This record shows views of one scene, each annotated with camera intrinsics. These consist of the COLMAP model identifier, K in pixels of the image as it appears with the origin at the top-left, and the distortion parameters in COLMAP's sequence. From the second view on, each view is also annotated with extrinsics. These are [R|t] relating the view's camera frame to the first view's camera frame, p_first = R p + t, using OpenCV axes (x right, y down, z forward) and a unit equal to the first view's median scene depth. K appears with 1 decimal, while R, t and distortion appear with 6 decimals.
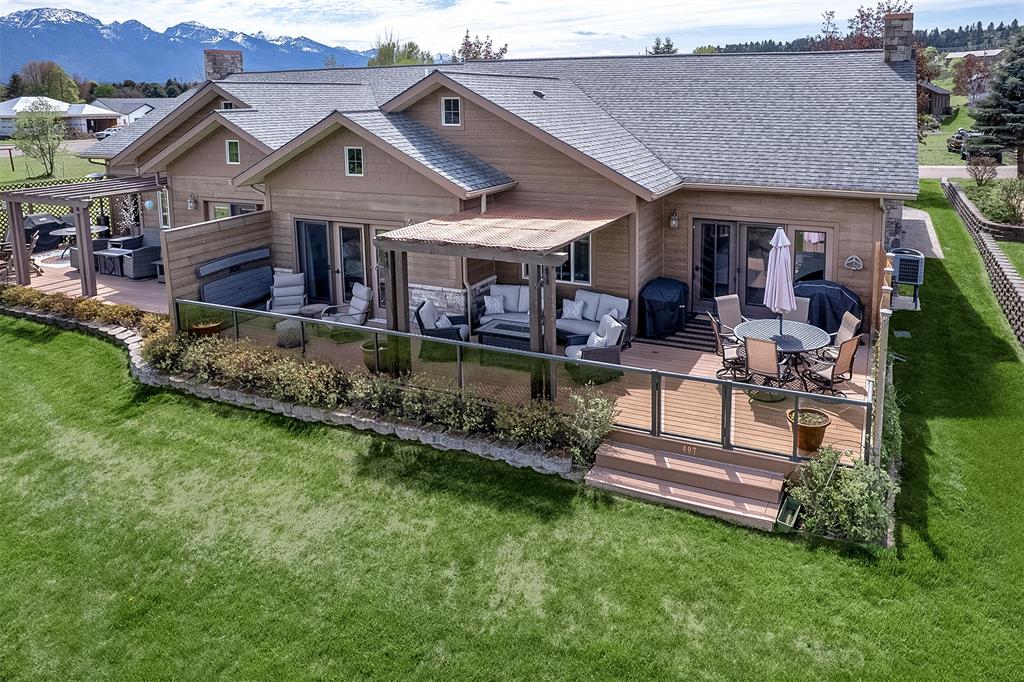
lens RADIAL K [[732.9, 0, 512.0], [0, 732.9, 341.0], [0, 0, 1]] dist [-0.068550, 0.080933]
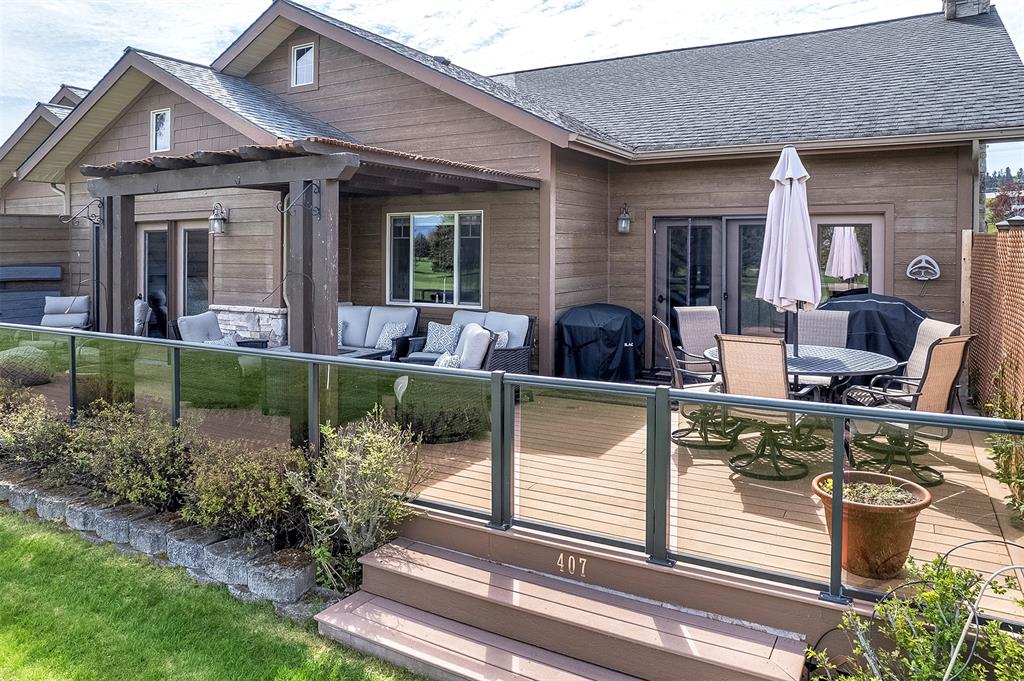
lens RADIAL K [[719.6, 0, 498.0], [0, 719.6, 353.9], [0, 0, 1]] dist [-0.074695, 0.065836]
pose [[0.997284, 0.045388, -0.058004, 0.170660], [-0.056455, 0.976868, -0.206257, 0.092316], [0.047300, 0.208971, 0.976777, 0.450368]]
